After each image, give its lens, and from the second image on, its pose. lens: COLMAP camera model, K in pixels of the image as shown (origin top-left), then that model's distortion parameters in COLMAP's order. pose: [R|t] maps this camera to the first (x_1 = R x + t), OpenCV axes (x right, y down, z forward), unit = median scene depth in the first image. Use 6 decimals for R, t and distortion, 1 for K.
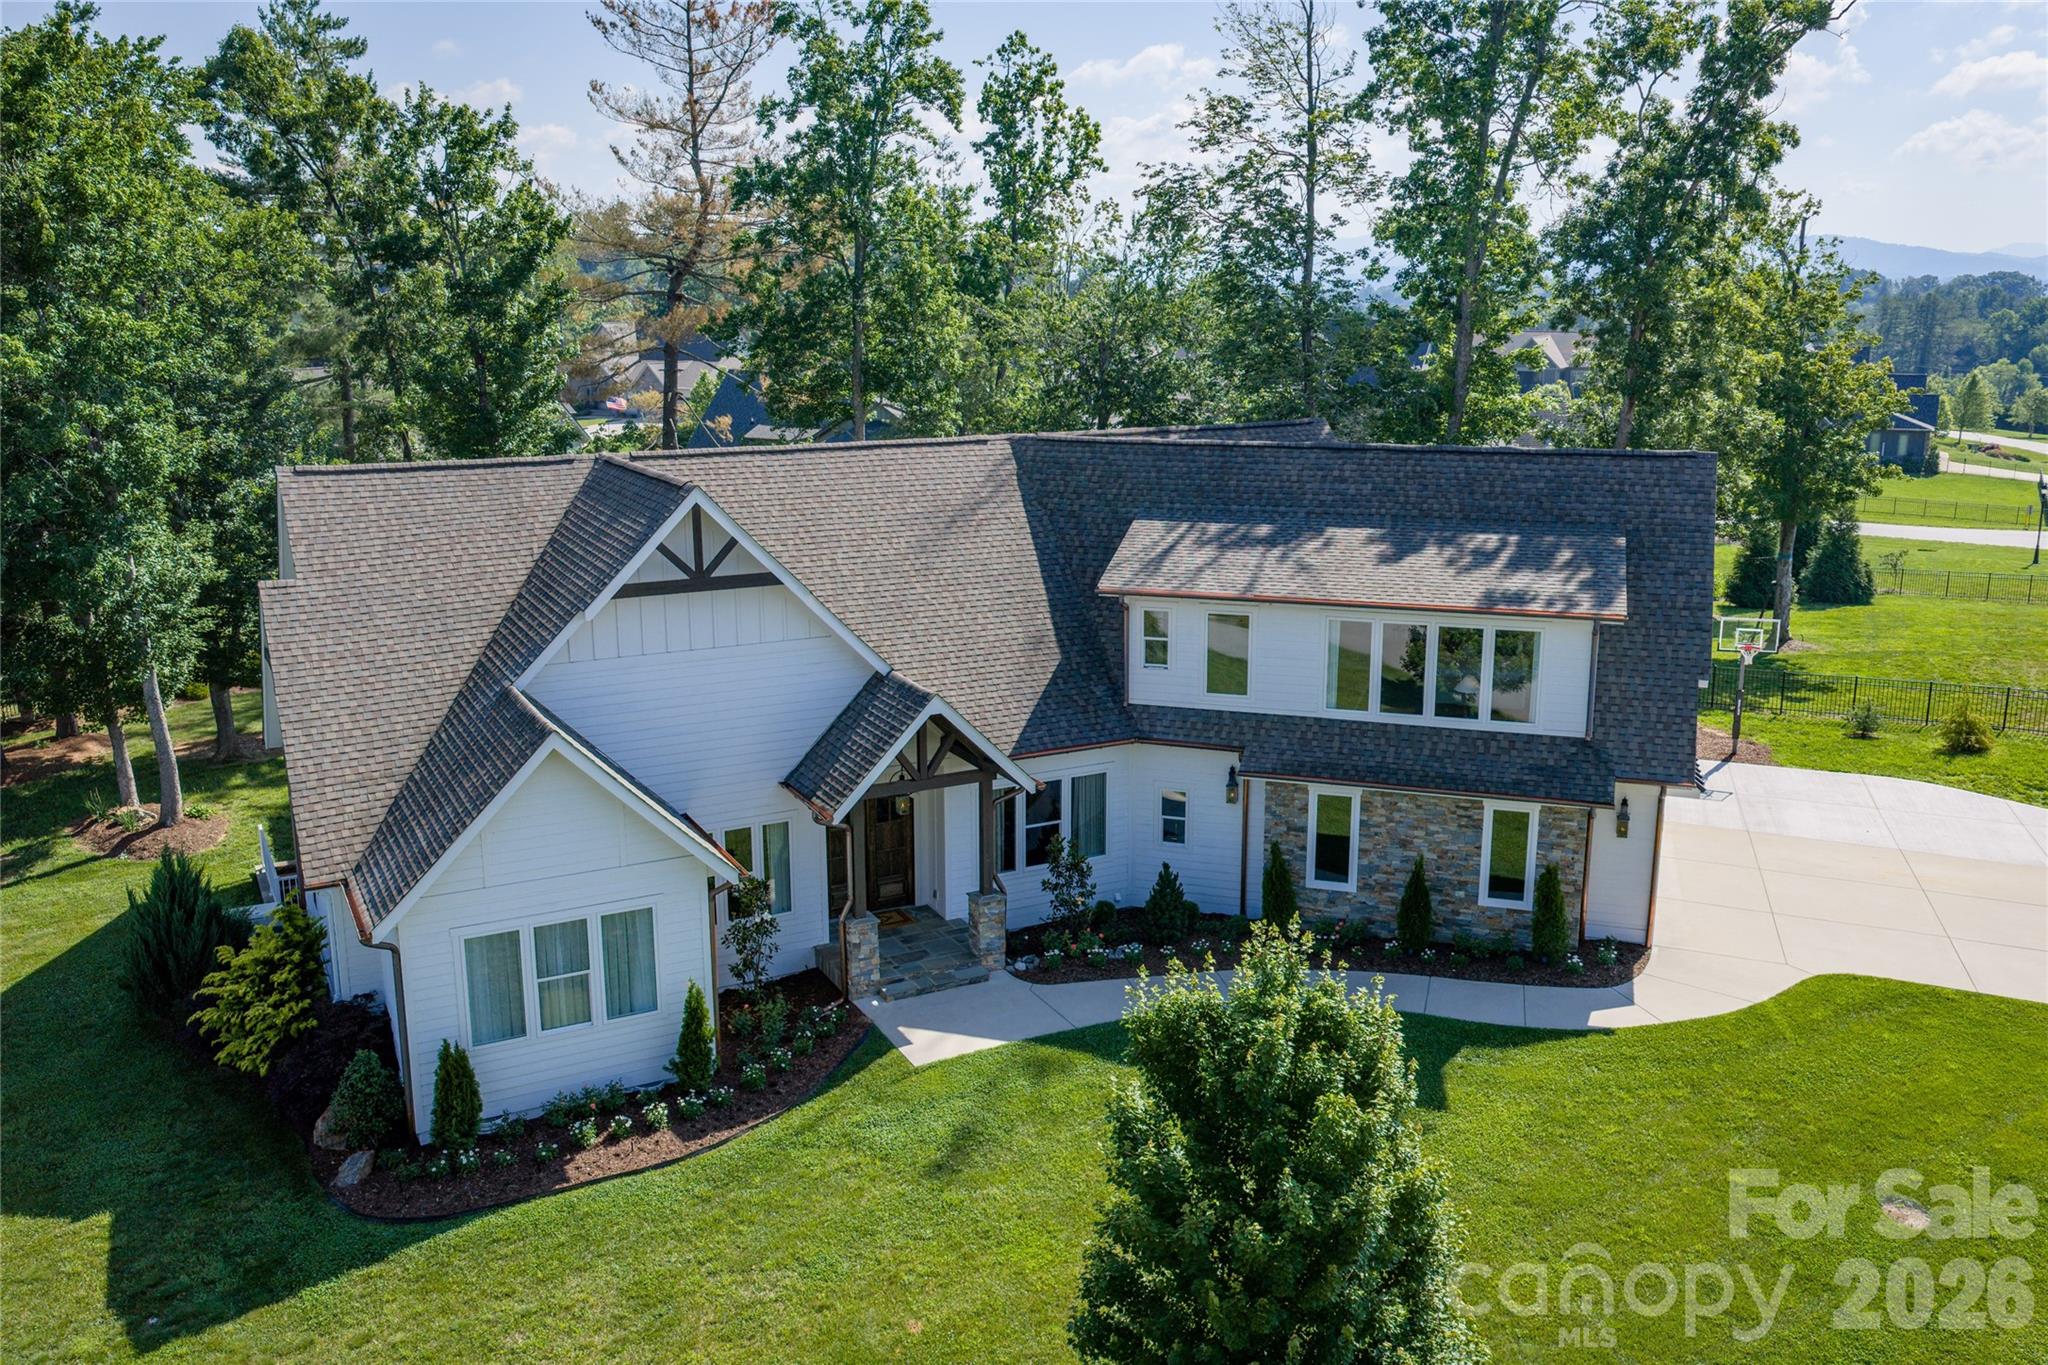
lens RADIAL K [[1690.0, 0, 1024.0], [0, 1690.0, 682.5], [0, 0, 1]] dist [0.003534, 0.005970]
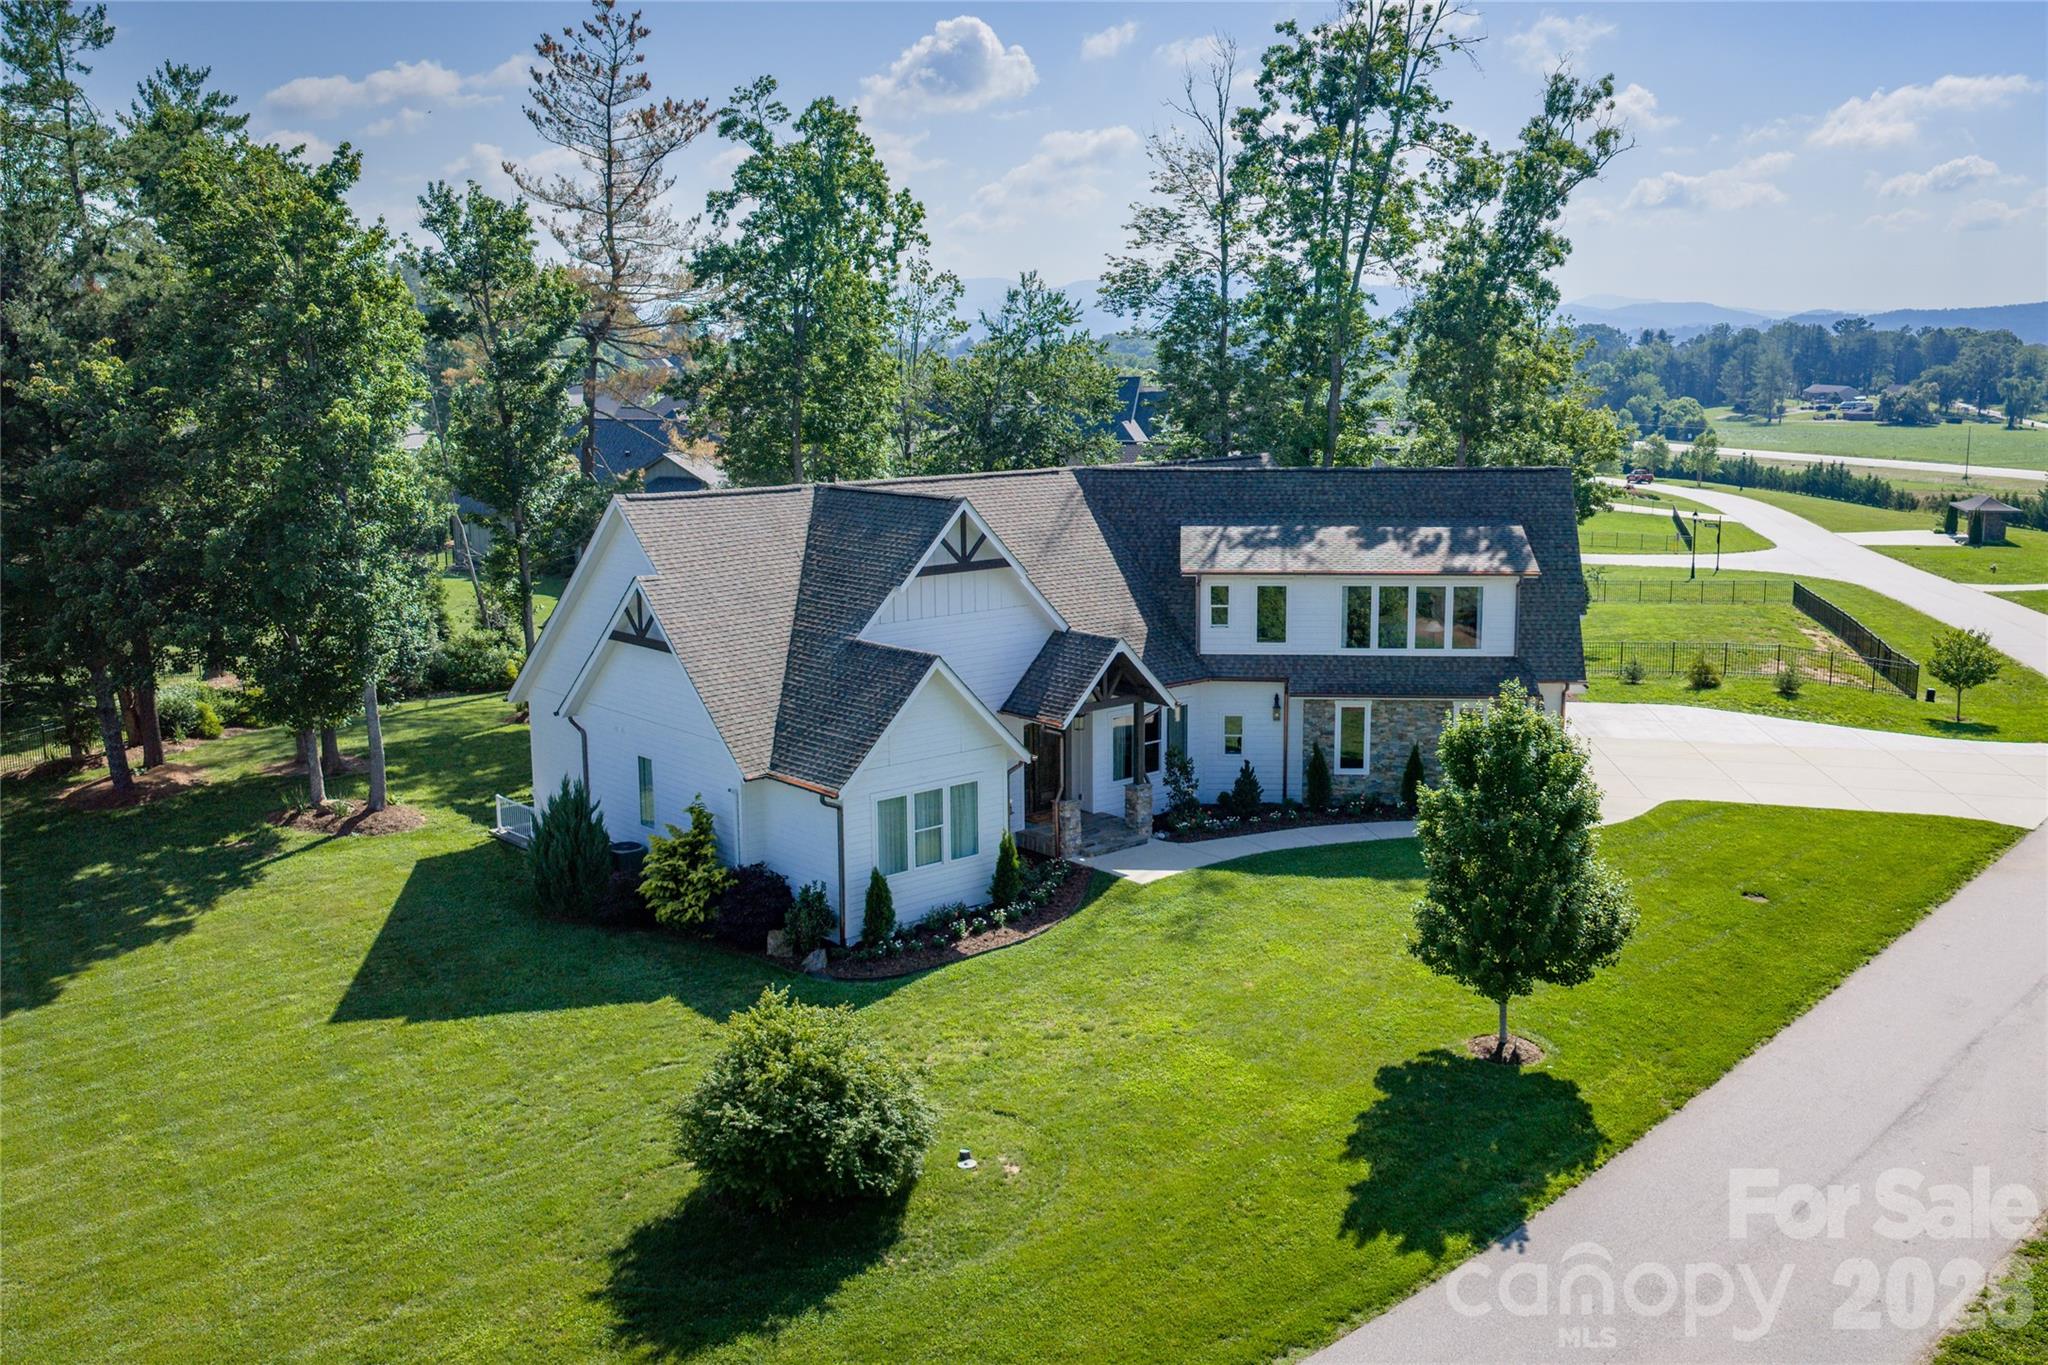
lens RADIAL K [[1904.3, 0, 1088.9], [0, 1904.3, 684.8], [0, 0, 1]] dist [0.013499, -0.010621]
pose [[0.966096, -0.047145, 0.253840, -0.438075], [0.059782, 0.997315, -0.042296, 0.101167], [-0.251165, 0.056038, 0.966321, -0.508009]]
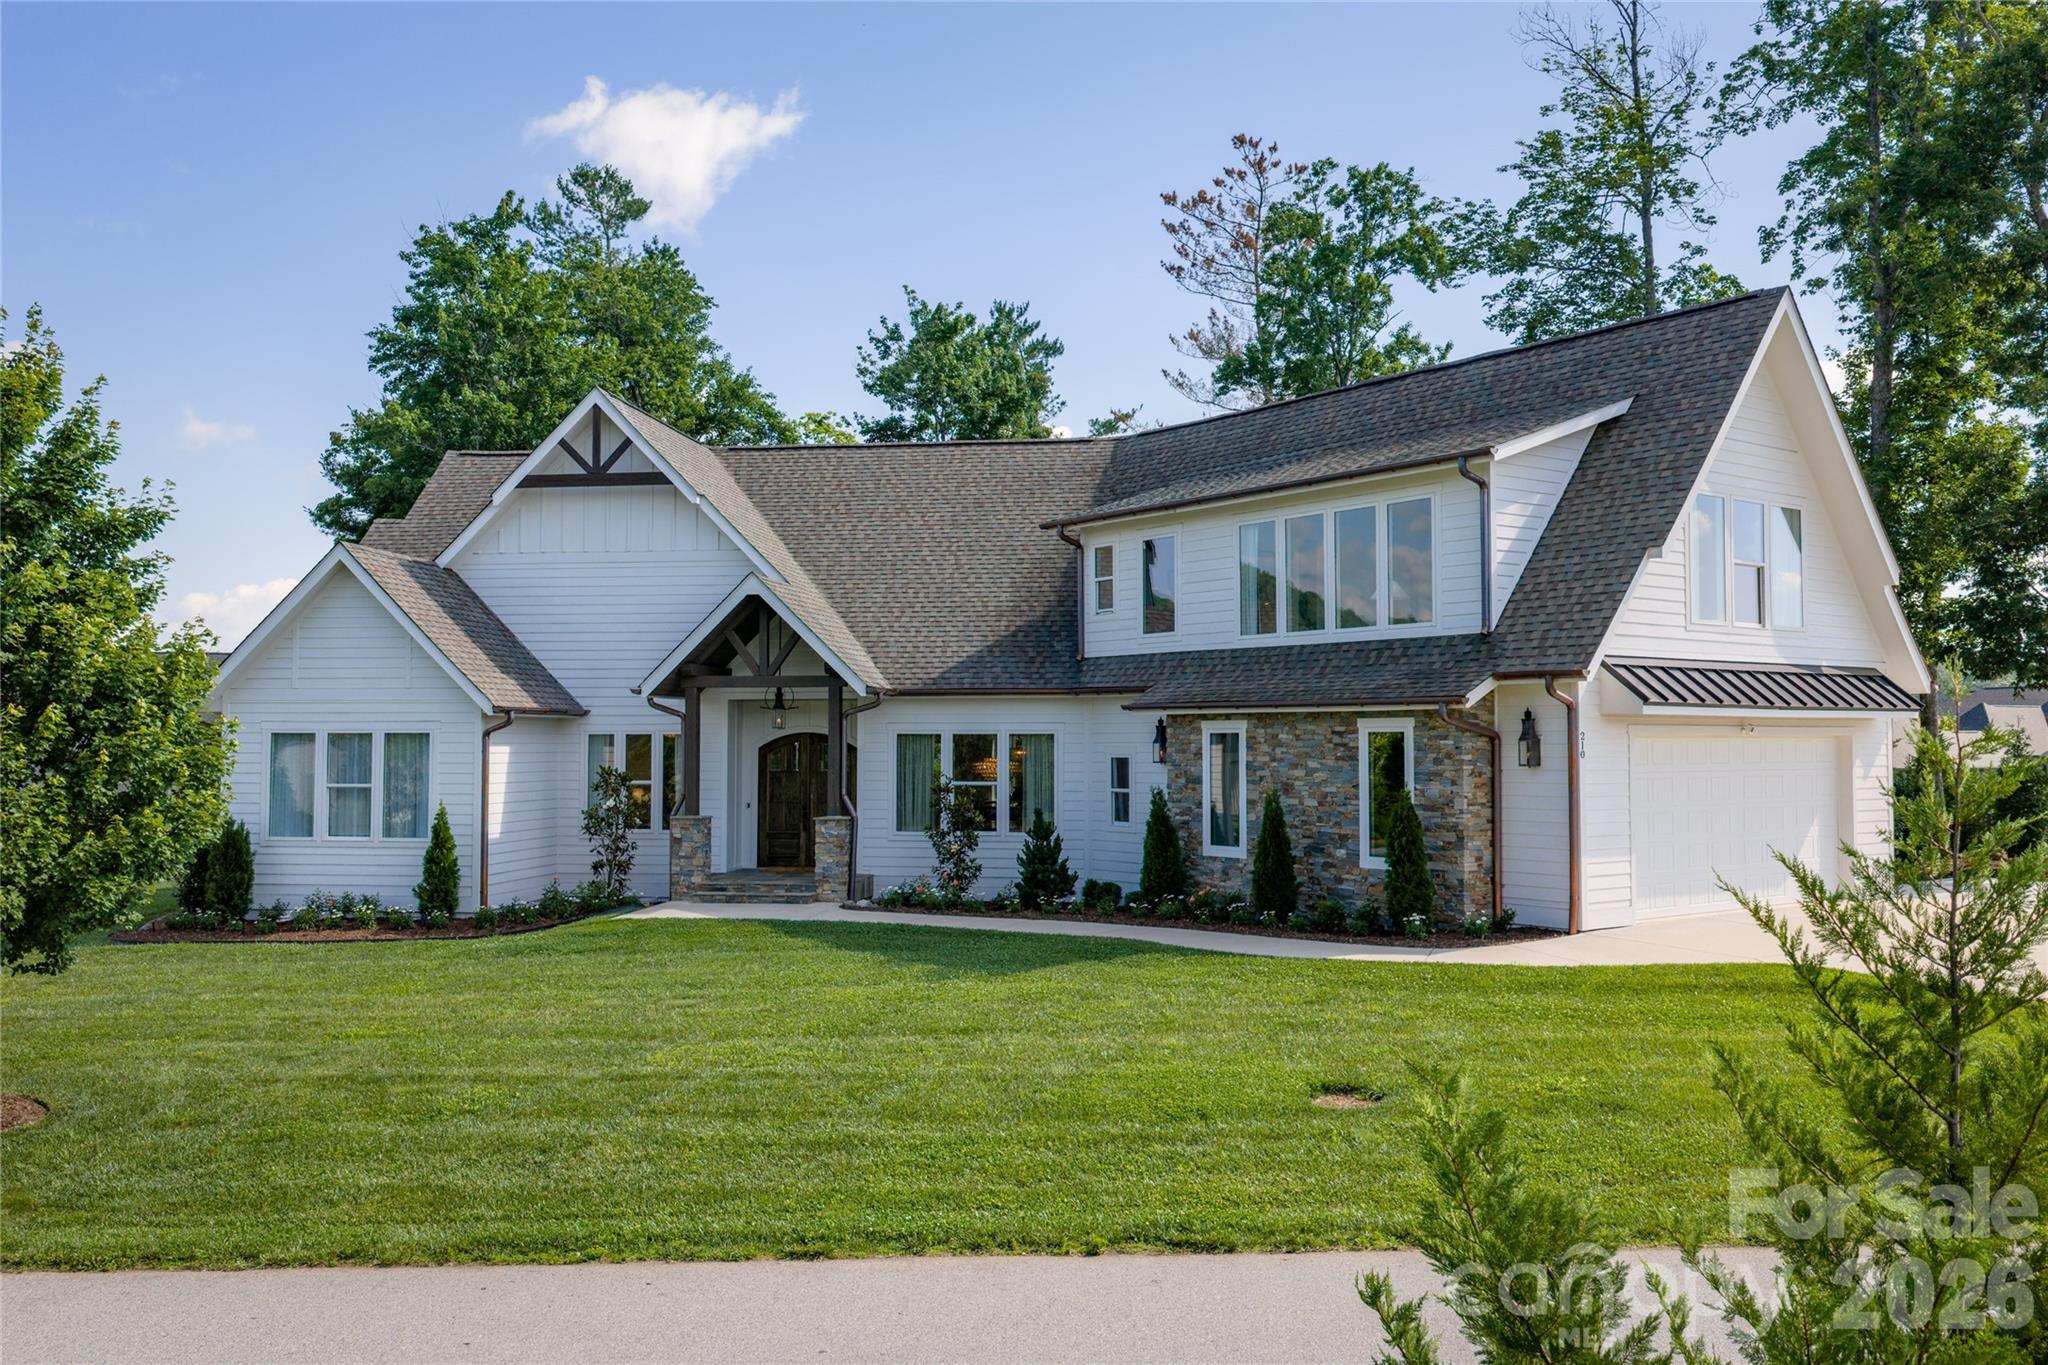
lens RADIAL K [[1690.0, 0, 1024.0], [0, 1690.0, 682.5], [0, 0, 1]] dist [0.003534, 0.005970]
pose [[0.809971, -0.018978, -0.586163, 0.568587], [-0.138888, 0.964838, -0.223156, 0.232279], [0.569788, 0.262161, 0.778854, 0.304630]]
